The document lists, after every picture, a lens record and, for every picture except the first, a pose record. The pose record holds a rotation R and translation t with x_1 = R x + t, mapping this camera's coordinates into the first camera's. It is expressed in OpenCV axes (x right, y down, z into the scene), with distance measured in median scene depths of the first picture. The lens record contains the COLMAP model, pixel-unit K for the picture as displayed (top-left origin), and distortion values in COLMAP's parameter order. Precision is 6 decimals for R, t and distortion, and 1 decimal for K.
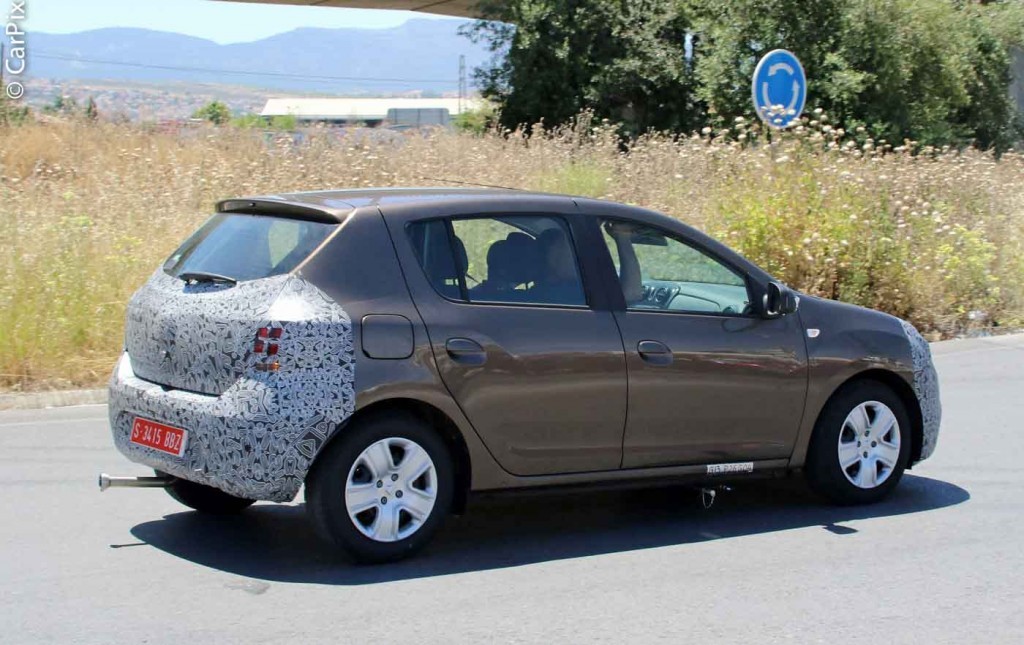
lens RADIAL K [[2058.8, 0, 491.5], [0, 2058.8, 377.9], [0, 0, 1]] dist [0.342866, 0.000000]
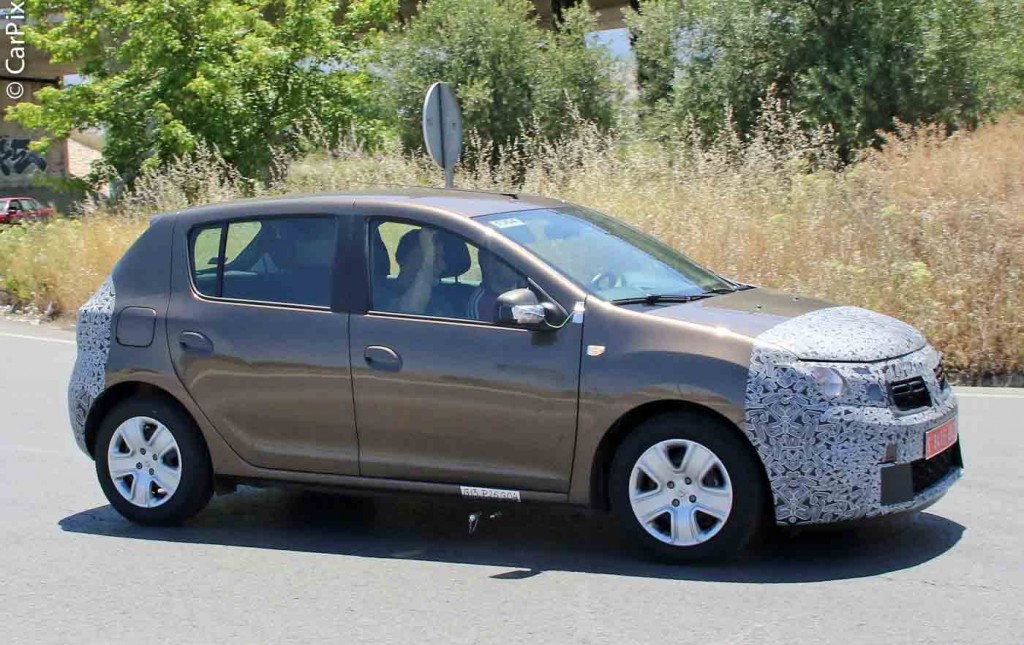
lens RADIAL K [[1946.5, 0, 543.0], [0, 1946.5, 309.2], [0, 0, 1]] dist [-0.028448, 0.000000]
pose [[0.467768, 0.044680, -0.882721, 0.383837], [-0.053593, 0.998318, 0.022131, -0.025094], [0.882225, 0.036956, 0.469376, 0.268290]]
